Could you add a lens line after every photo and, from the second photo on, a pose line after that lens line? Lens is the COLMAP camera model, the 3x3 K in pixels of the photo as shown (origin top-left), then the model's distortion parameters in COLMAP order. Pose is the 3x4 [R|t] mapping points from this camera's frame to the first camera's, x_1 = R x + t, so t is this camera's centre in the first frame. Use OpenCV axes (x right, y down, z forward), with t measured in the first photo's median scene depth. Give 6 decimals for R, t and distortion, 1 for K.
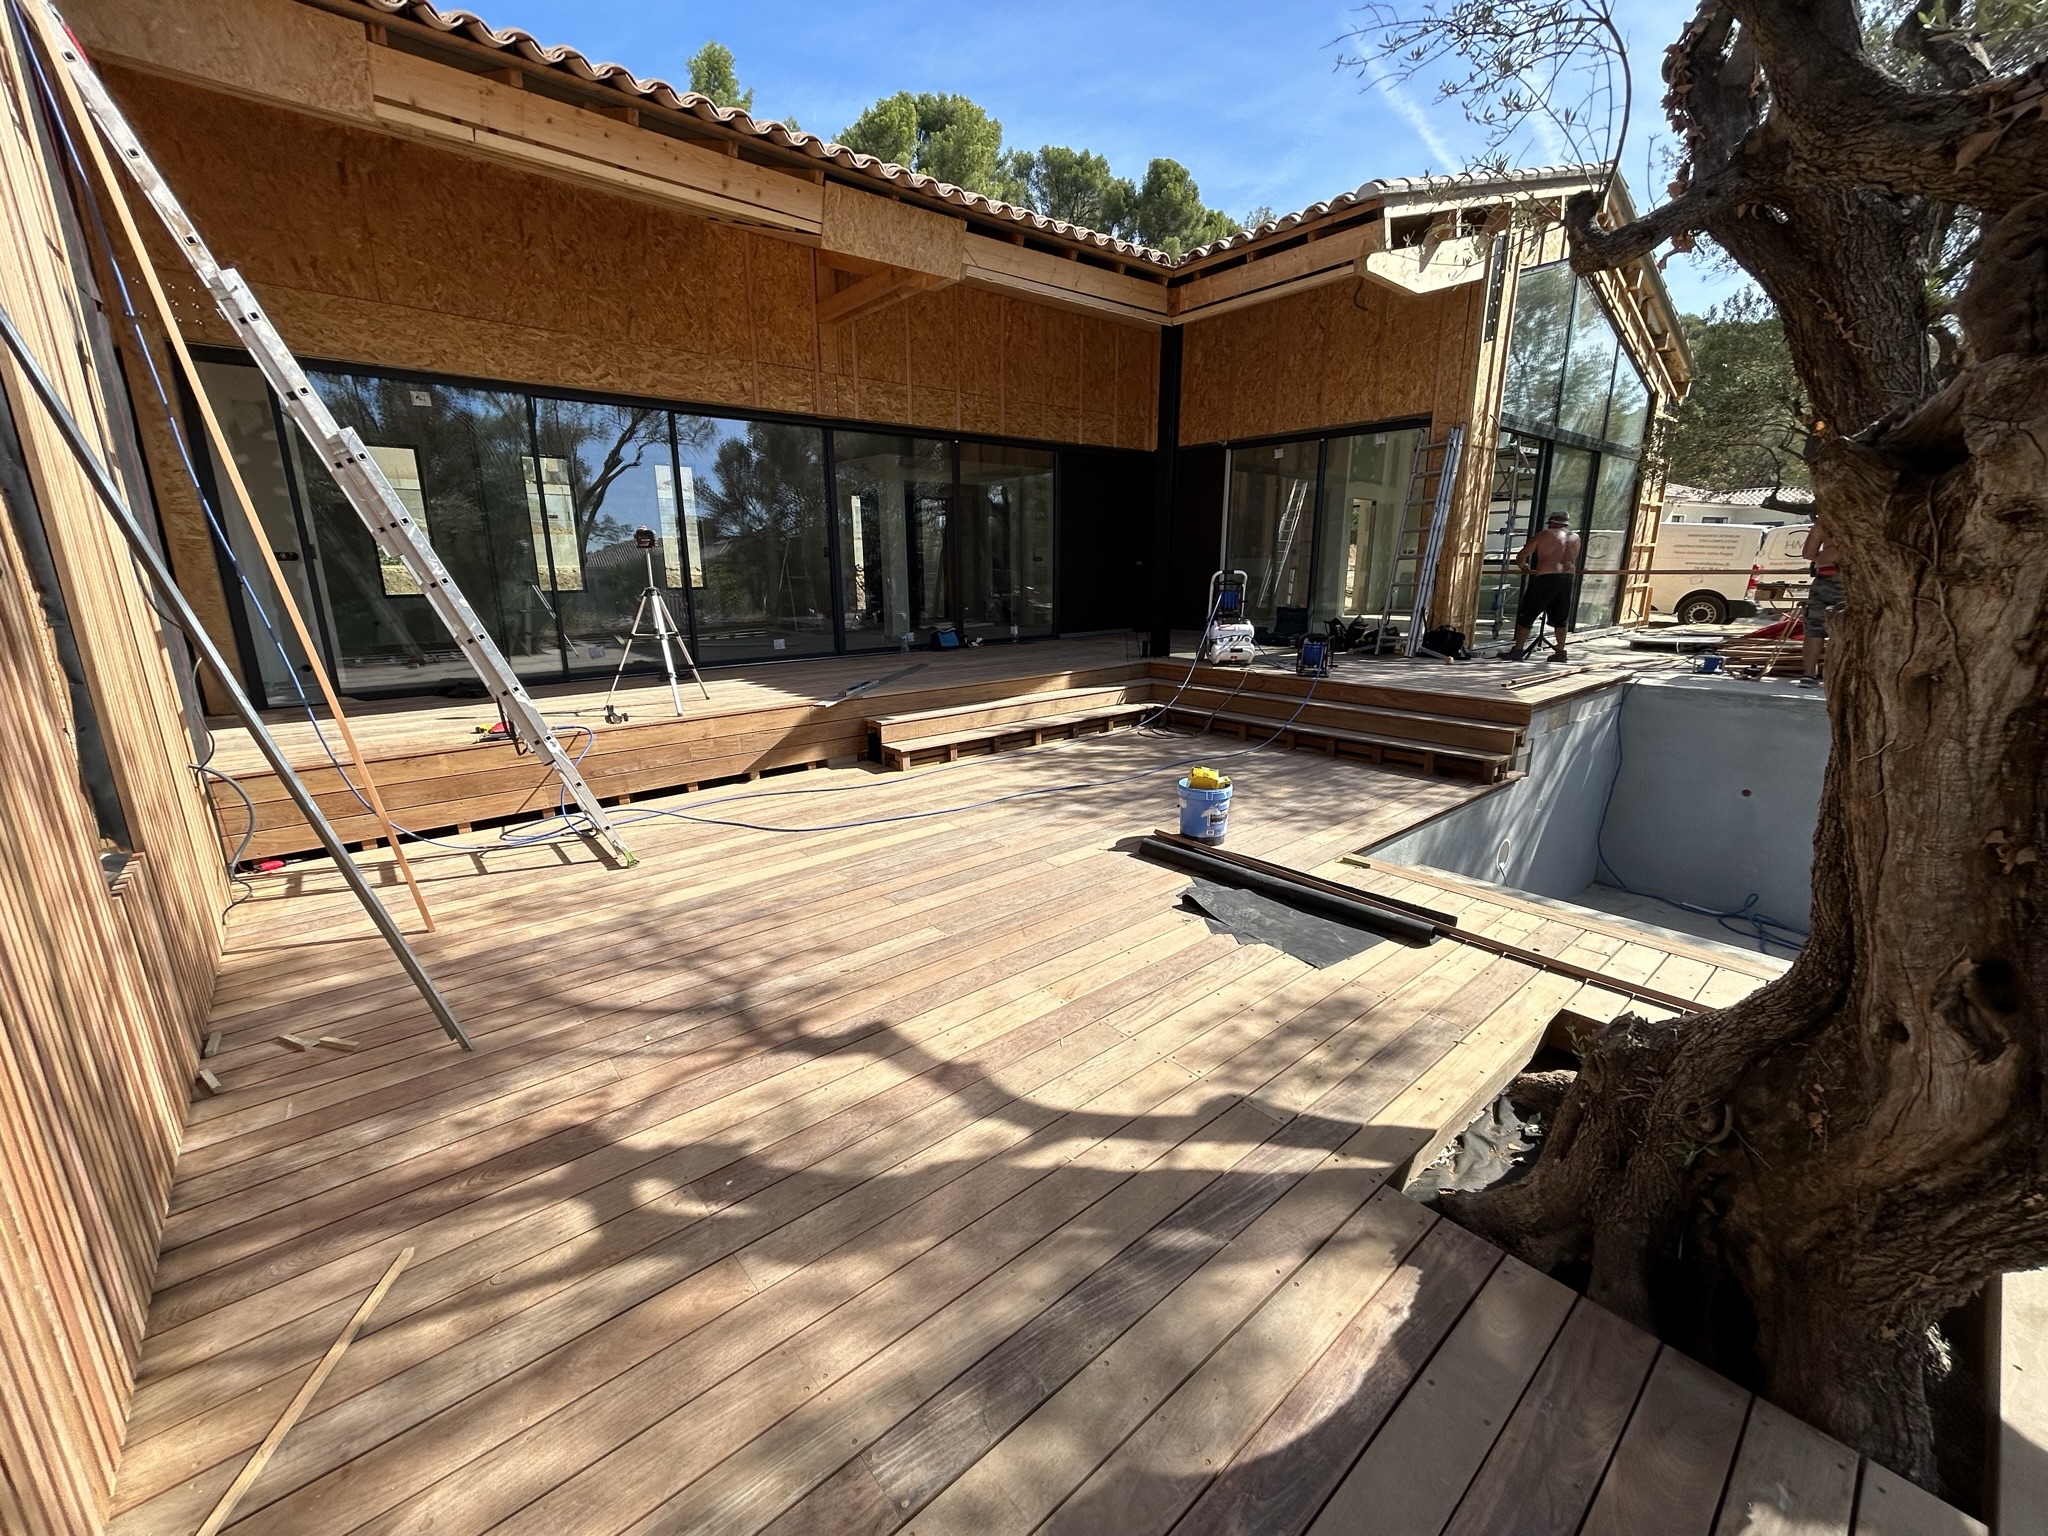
lens RADIAL K [[821.3, 0, 1024.0], [0, 821.3, 768.0], [0, 0, 1]] dist [-0.002217, 0.000518]
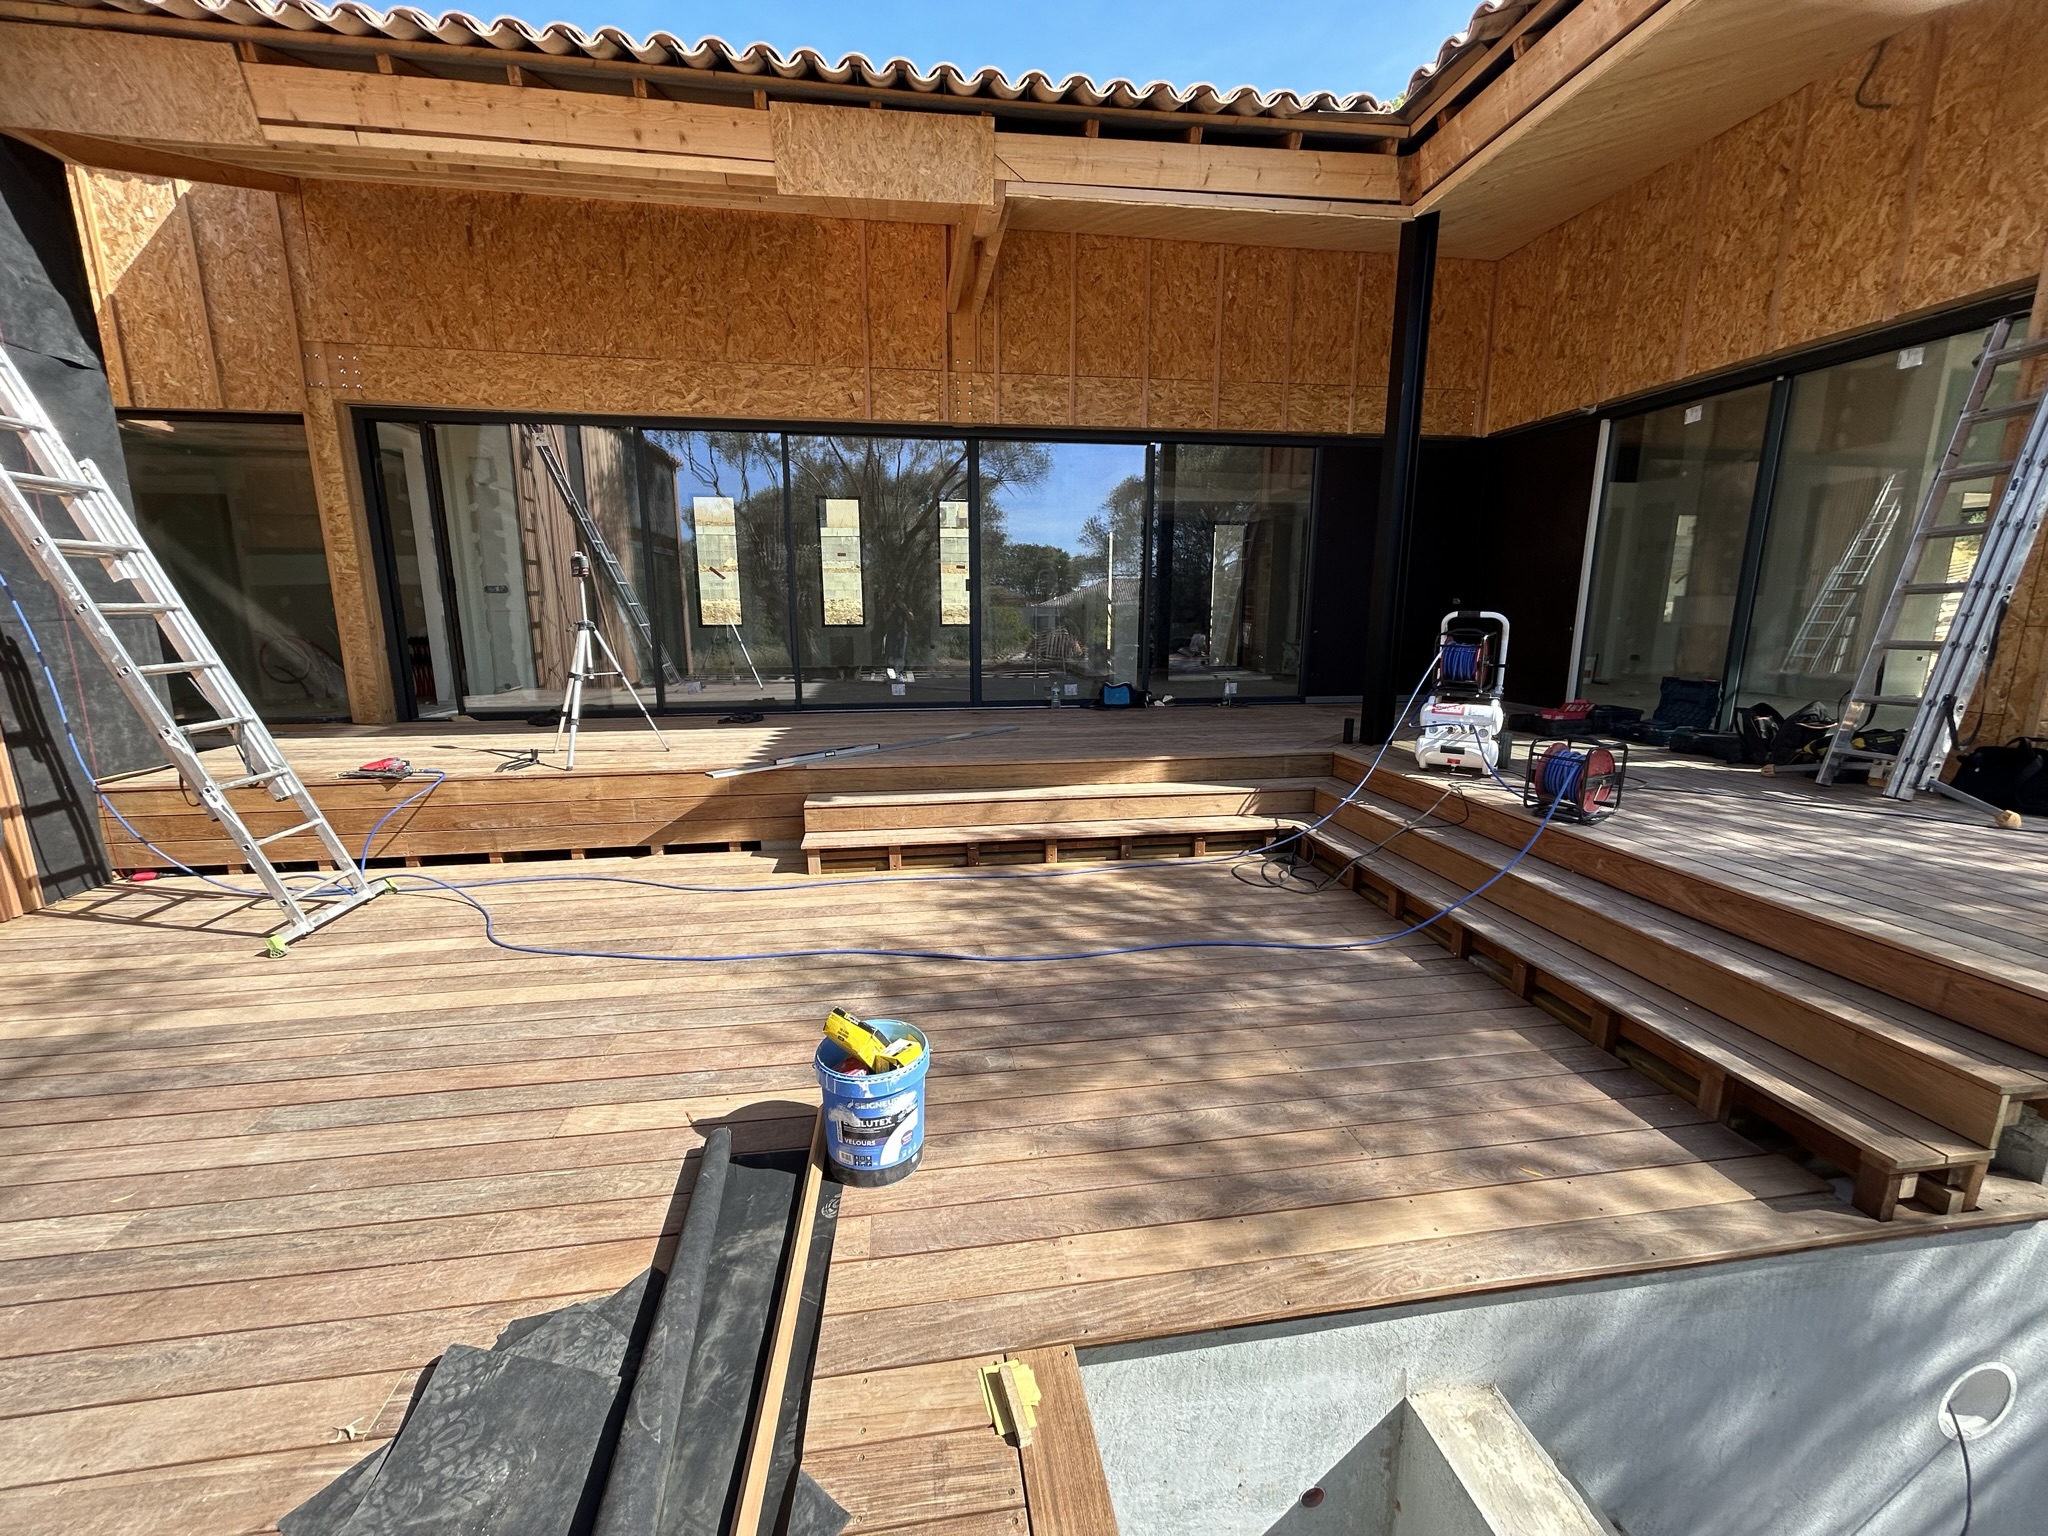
lens RADIAL K [[821.3, 0, 1024.0], [0, 821.3, 768.0], [0, 0, 1]] dist [-0.002217, 0.000518]
pose [[0.848756, 0.110160, -0.517183, 0.373608], [-0.133805, 0.990971, -0.008512, -0.106519], [0.511575, 0.076426, 0.855833, 0.445713]]
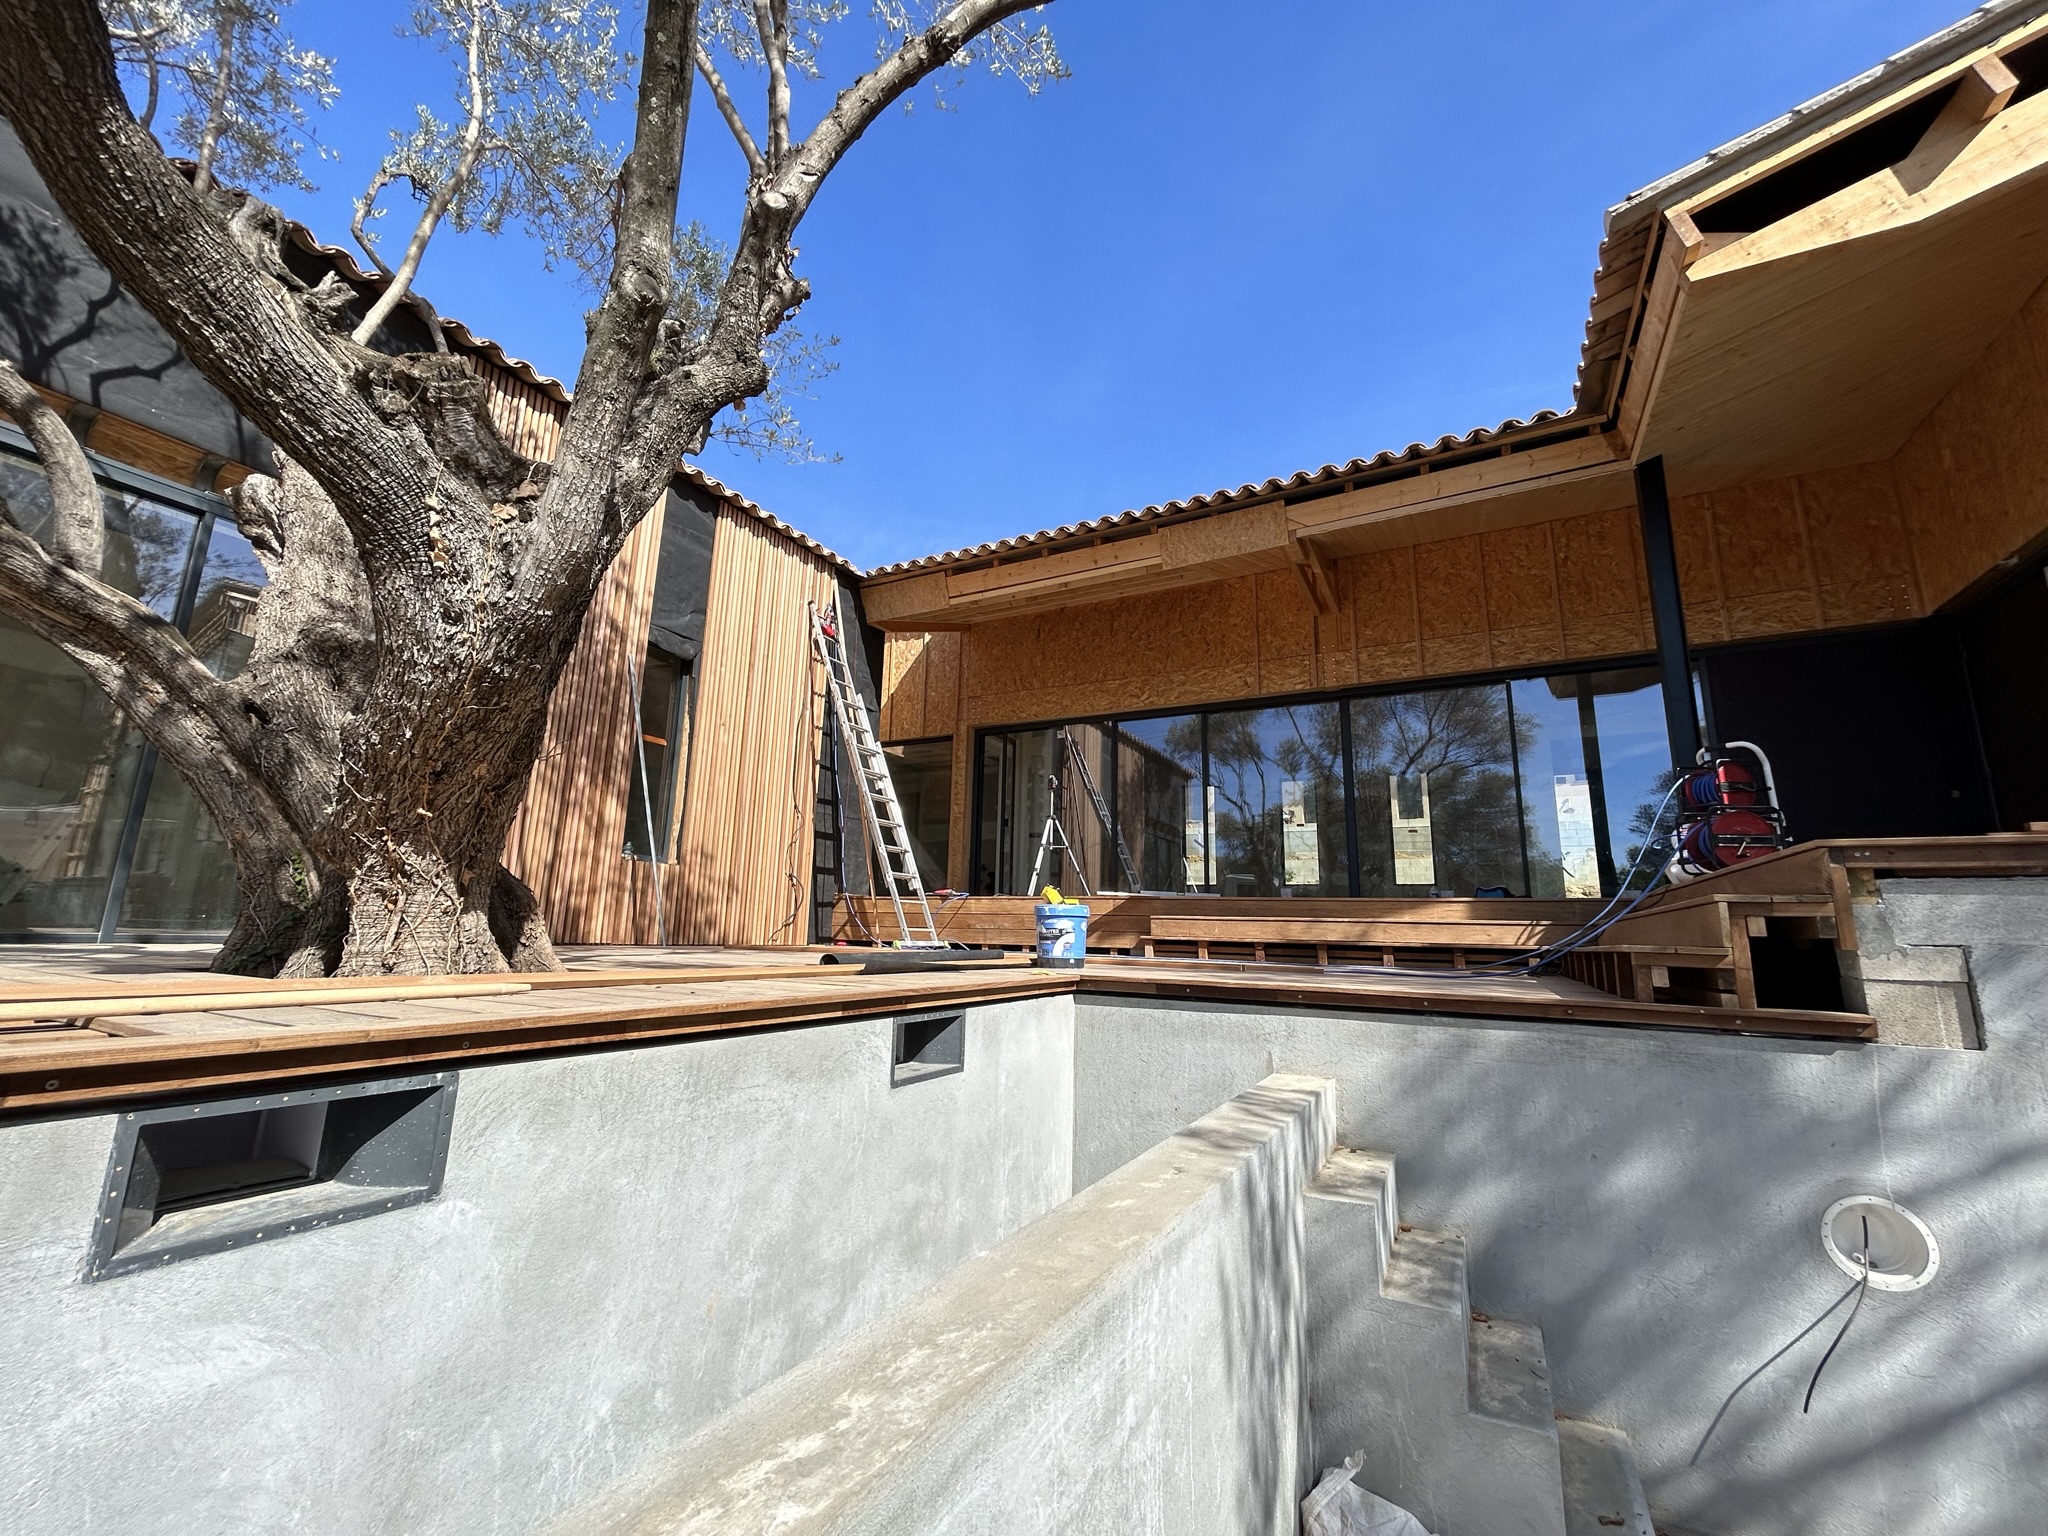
lens RADIAL K [[821.3, 0, 1024.0], [0, 821.3, 768.0], [0, 0, 1]] dist [-0.002217, 0.000518]
pose [[0.360445, -0.167811, -0.917561, 0.798446], [-0.254216, 0.928775, -0.269725, 0.099752], [0.897471, 0.330480, 0.292112, 0.444573]]
